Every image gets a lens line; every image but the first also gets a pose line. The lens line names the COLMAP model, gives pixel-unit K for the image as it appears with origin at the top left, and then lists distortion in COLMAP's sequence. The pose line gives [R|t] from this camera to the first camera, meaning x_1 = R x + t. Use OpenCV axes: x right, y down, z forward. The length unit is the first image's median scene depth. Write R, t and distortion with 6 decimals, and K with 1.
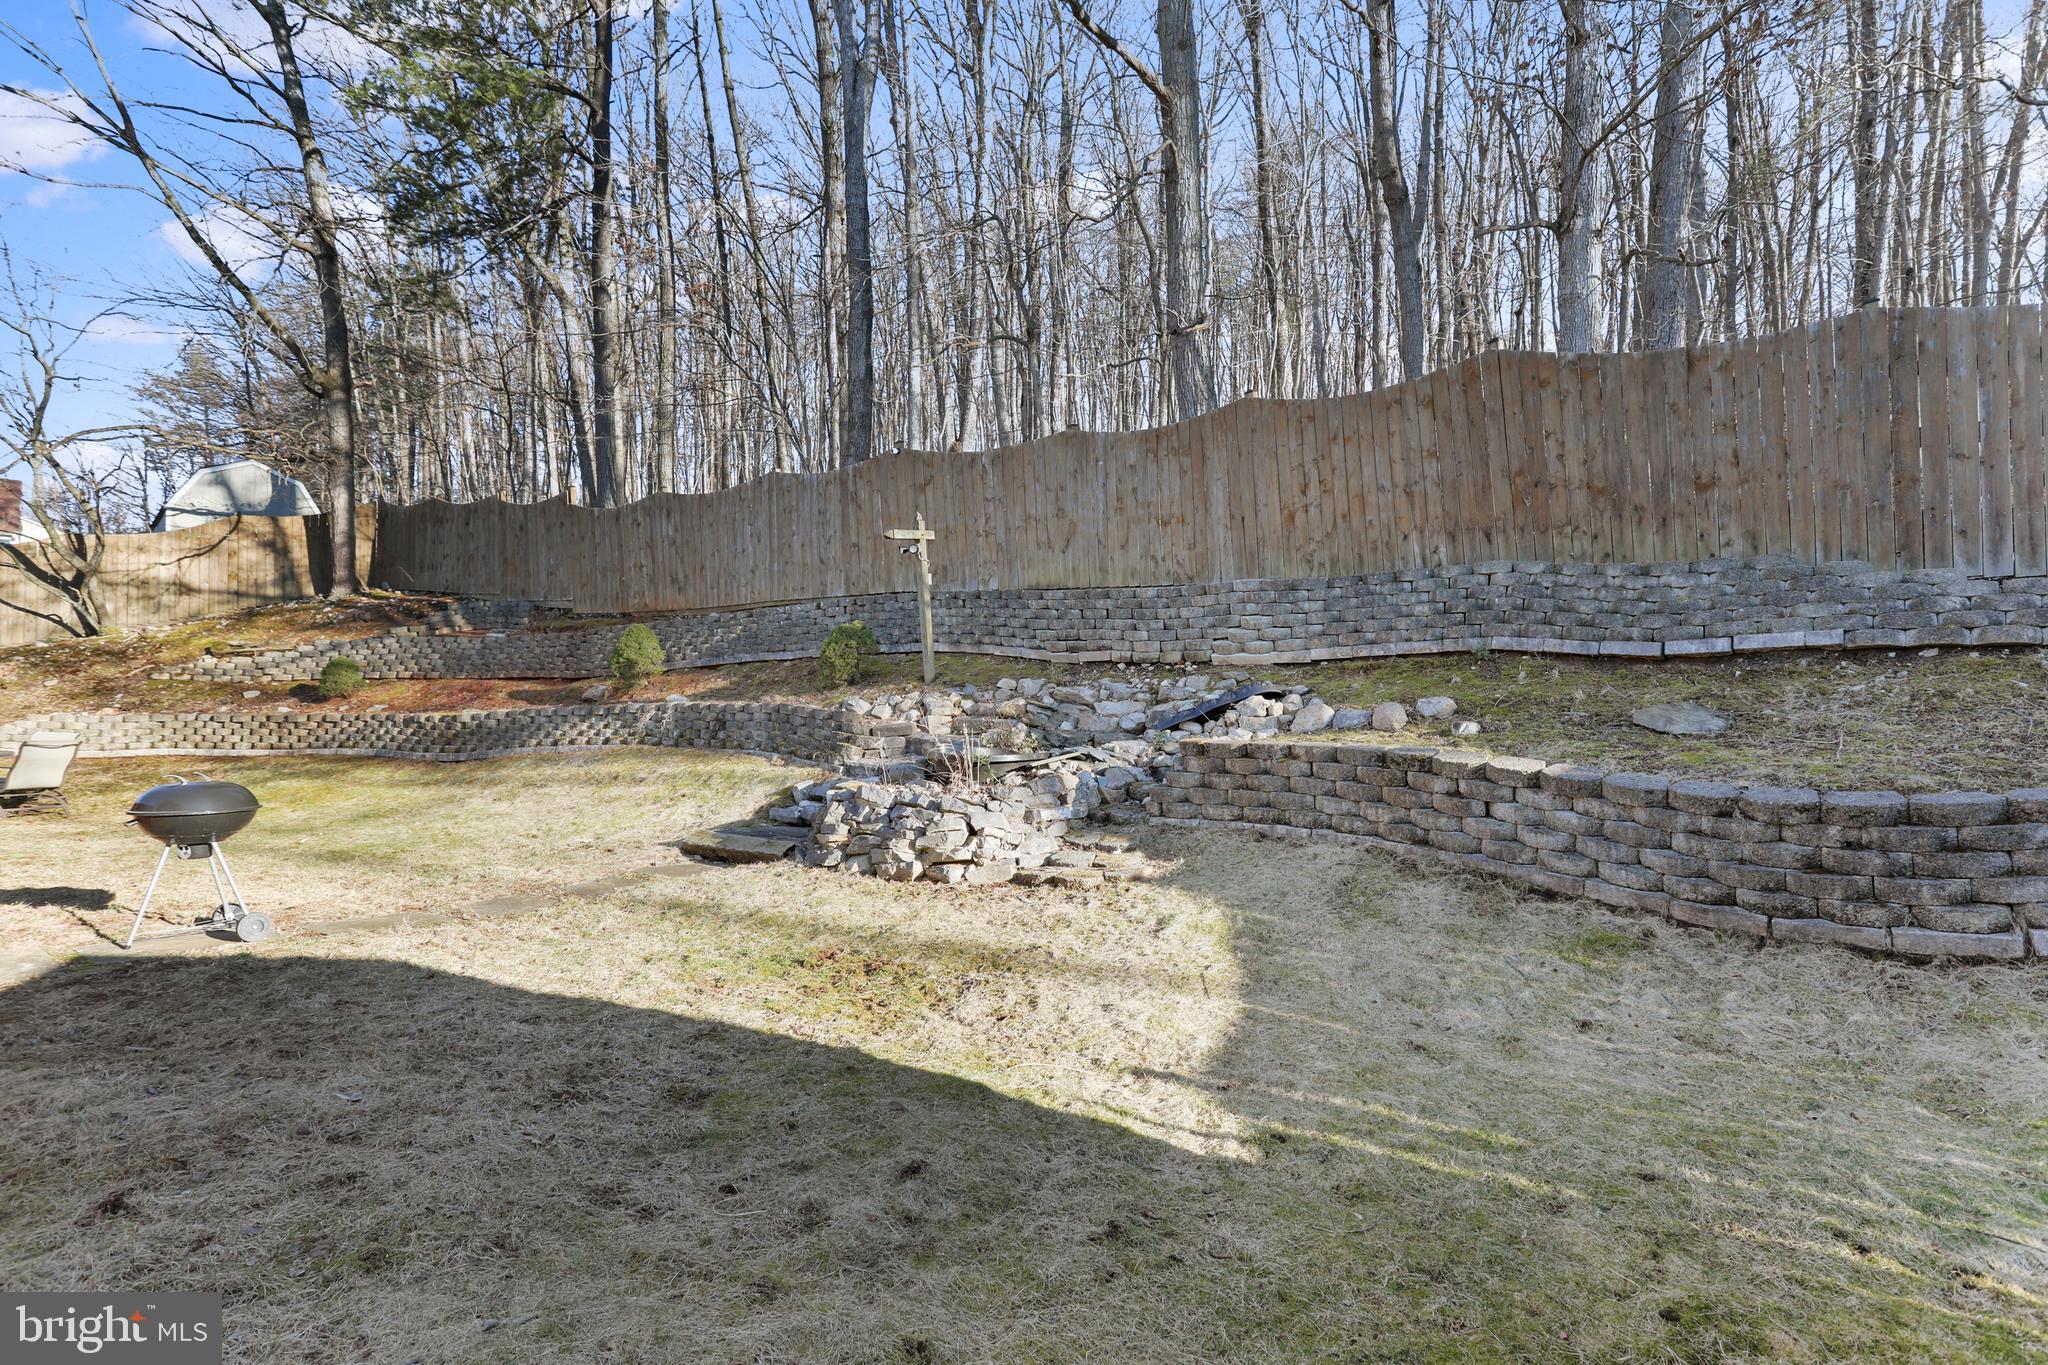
lens RADIAL K [[977.3, 0, 1026.9], [0, 977.3, 696.6], [0, 0, 1]] dist [0.001228, 0.000391]
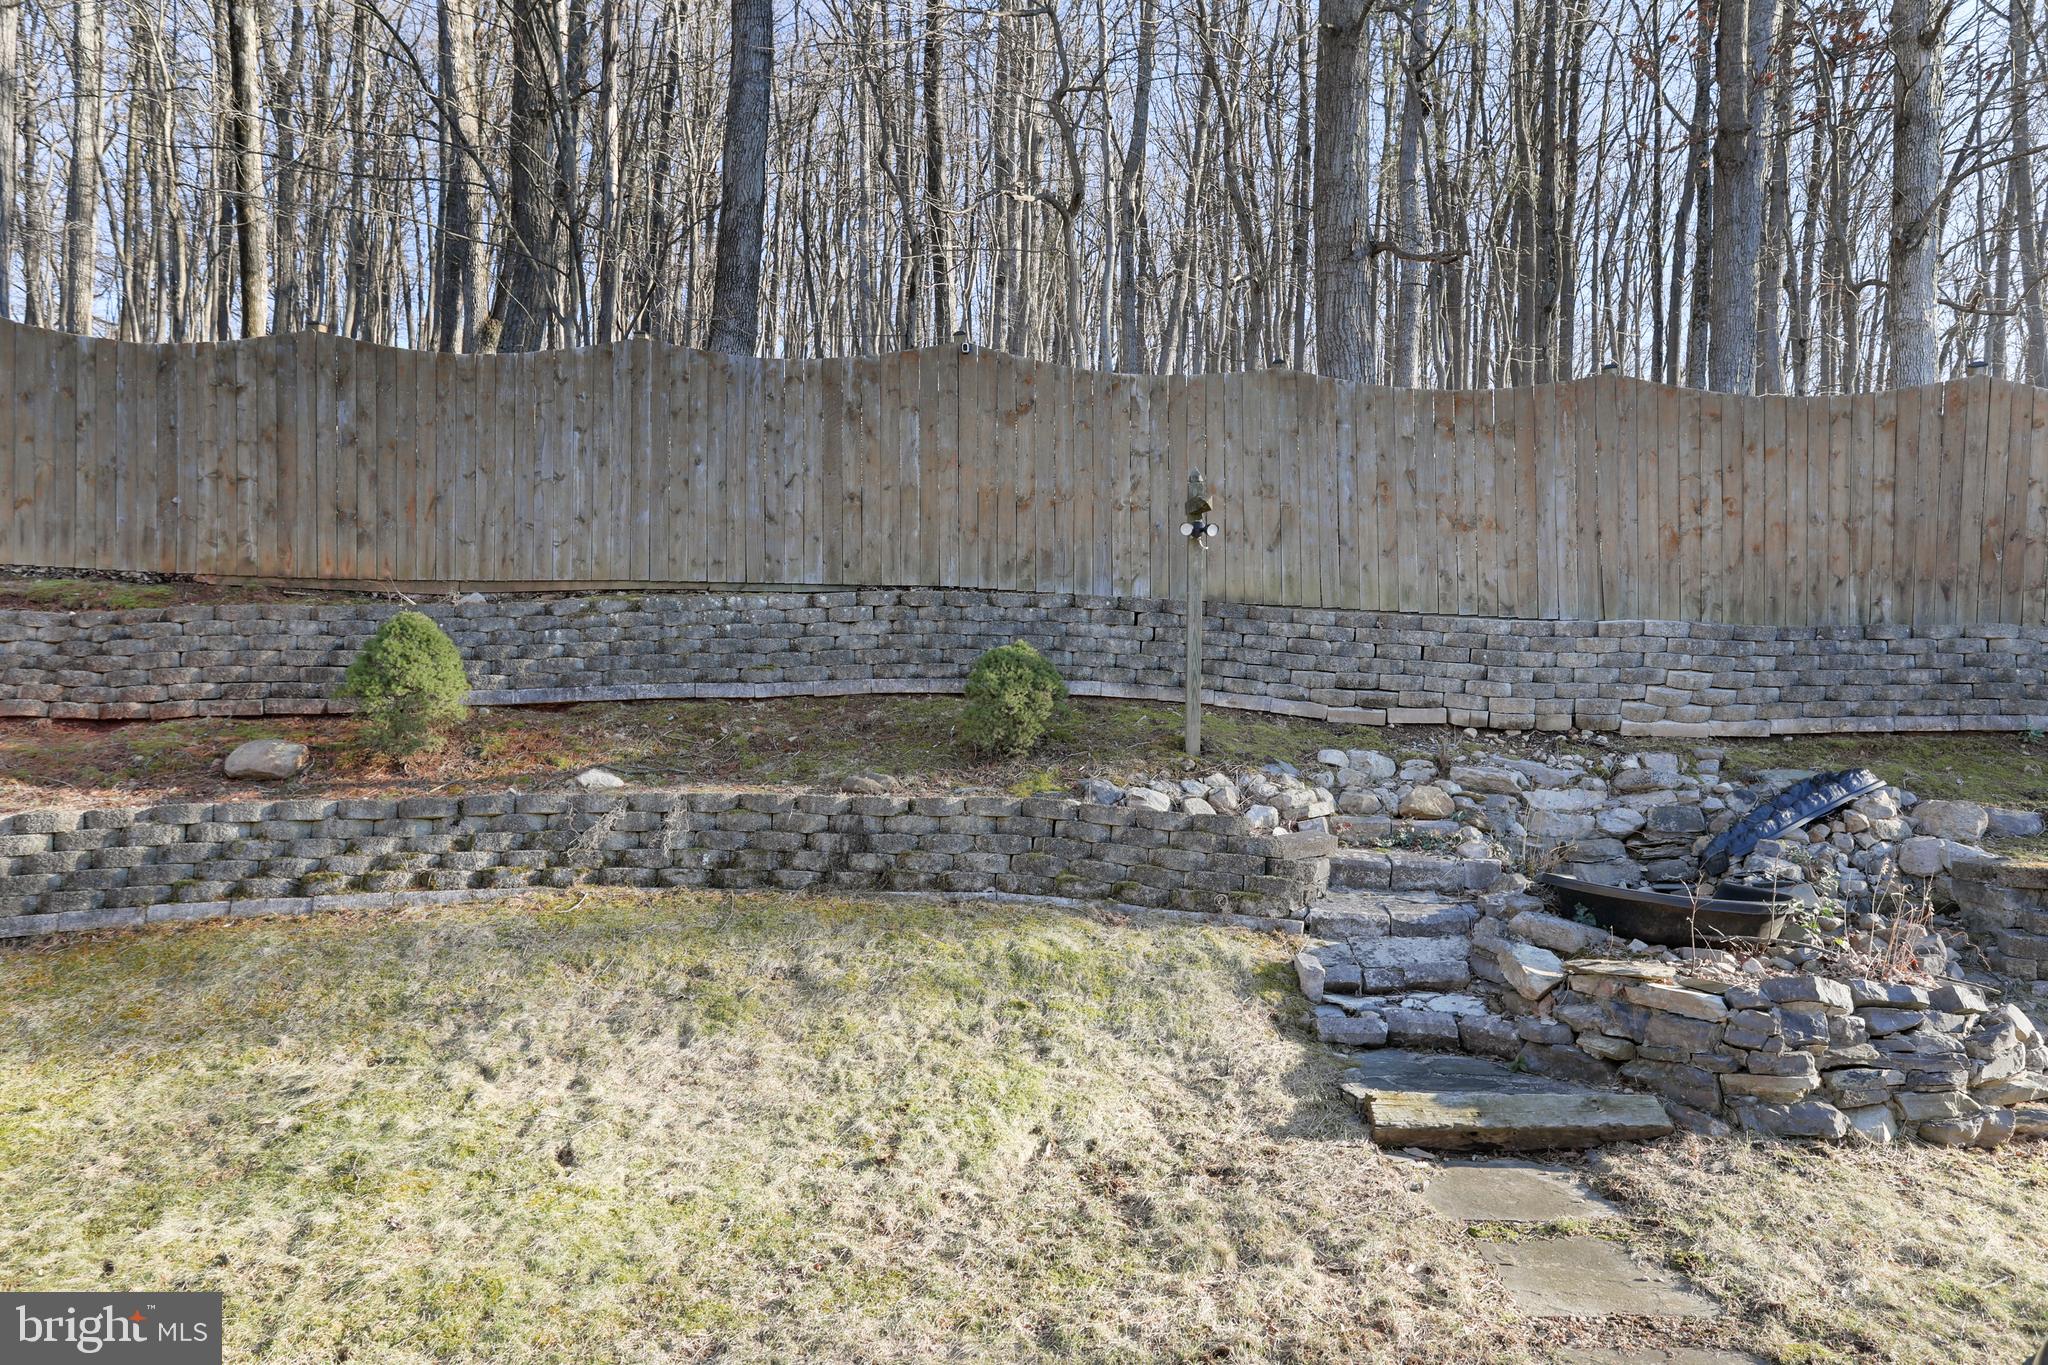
lens RADIAL K [[1243.6, 0, 1020.3], [0, 1243.6, 696.6], [0, 0, 1]] dist [0.027215, 0.001323]
pose [[0.822500, 0.016747, 0.568519, -0.679480], [-0.012254, 0.999856, -0.011725, -0.043068], [-0.568633, 0.002677, 0.822587, 0.472184]]
